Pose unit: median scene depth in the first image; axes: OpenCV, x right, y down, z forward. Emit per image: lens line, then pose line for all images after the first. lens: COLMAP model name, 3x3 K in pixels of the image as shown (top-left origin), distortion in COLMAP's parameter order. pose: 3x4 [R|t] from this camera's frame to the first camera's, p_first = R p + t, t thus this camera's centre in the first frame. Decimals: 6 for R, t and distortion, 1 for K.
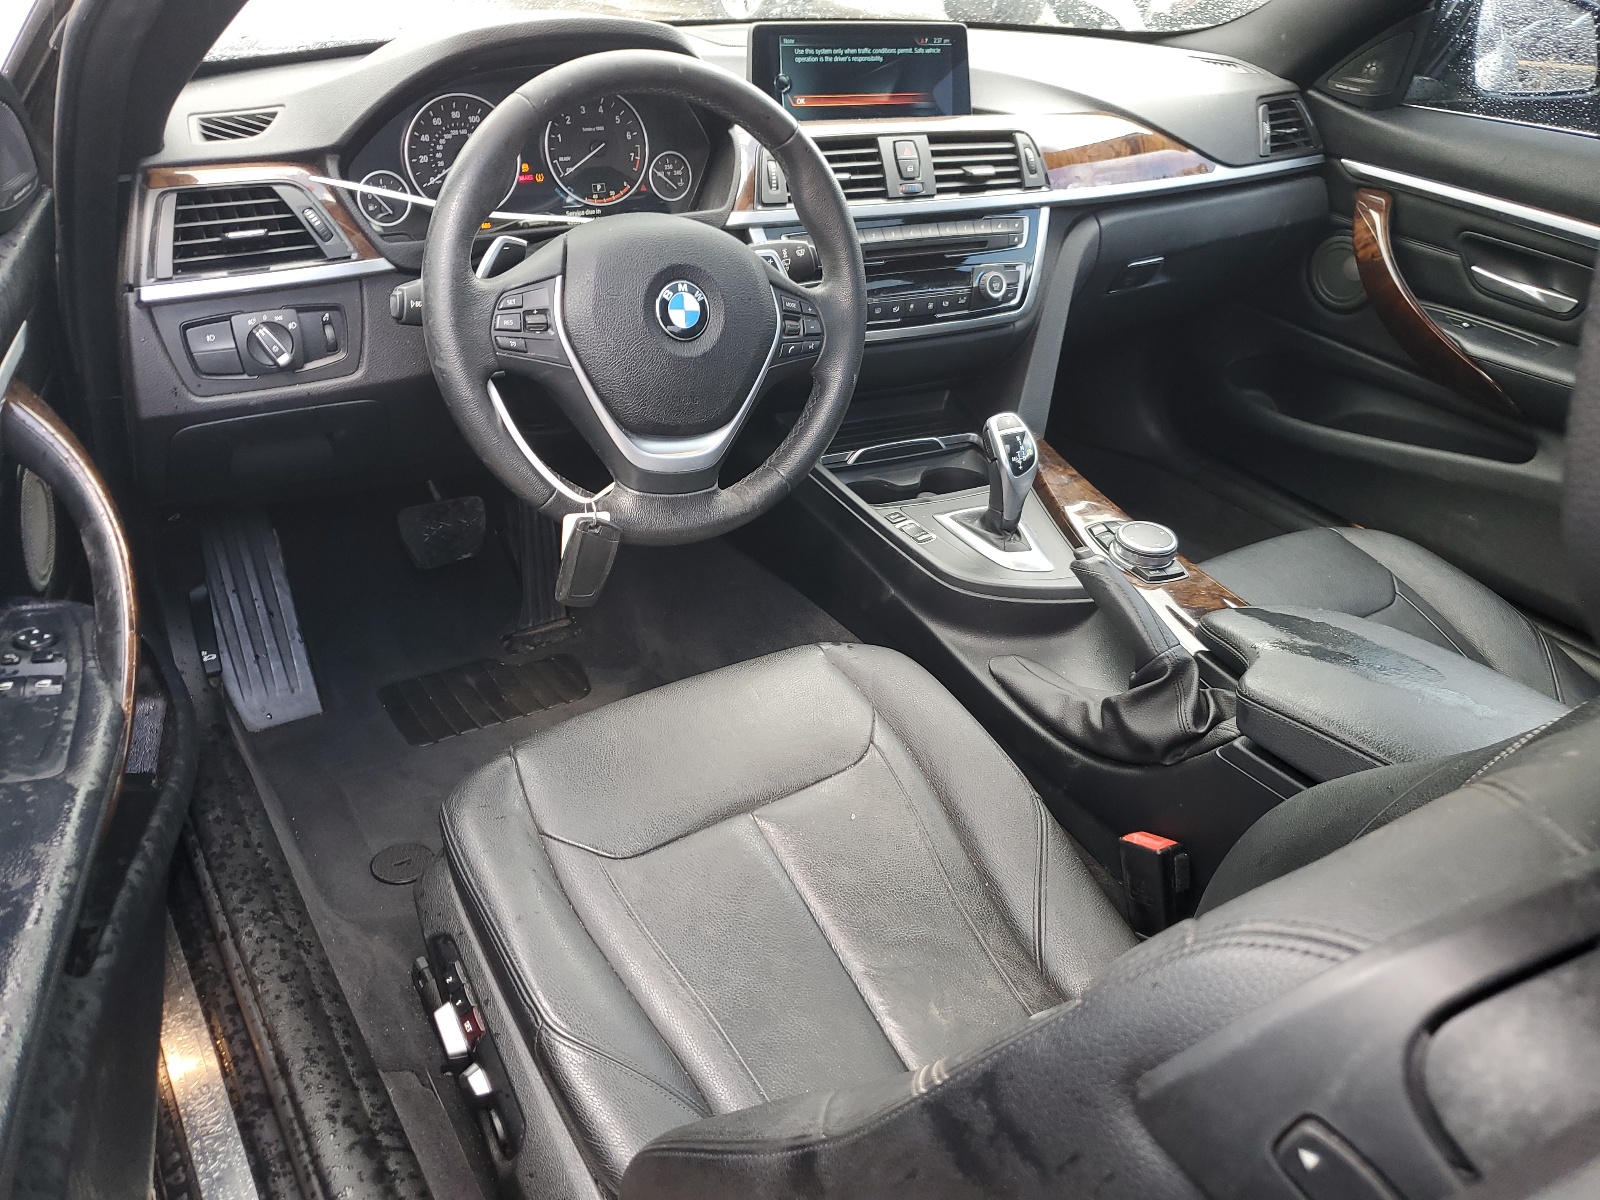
lens RADIAL K [[1243.8, 0, 799.9], [0, 1243.8, 557.1], [0, 0, 1]] dist [0.026306, -0.000645]
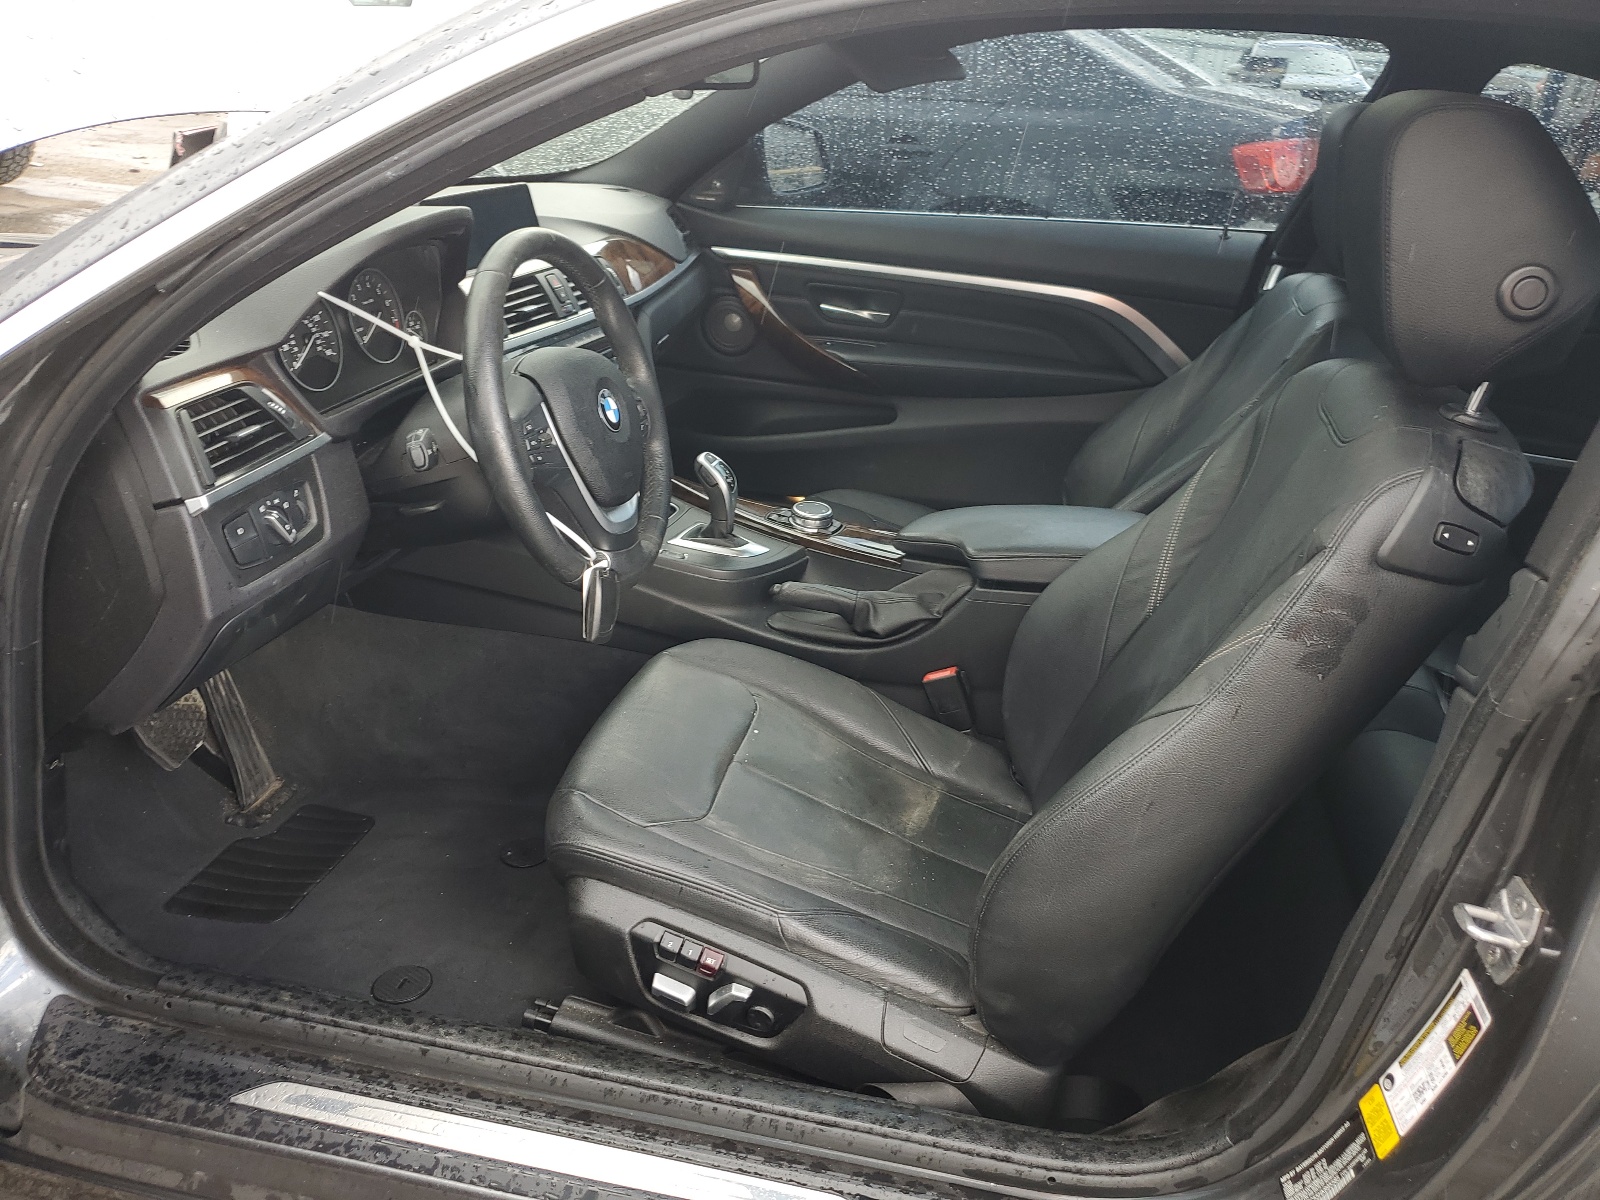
lens RADIAL K [[1243.8, 0, 799.9], [0, 1243.8, 557.1], [0, 0, 1]] dist [0.026306, -0.000645]
pose [[0.728685, -0.287506, 0.621578, -0.773717], [0.335569, 0.941084, 0.041899, -0.036646], [-0.597003, 0.178051, 0.782231, -0.122663]]
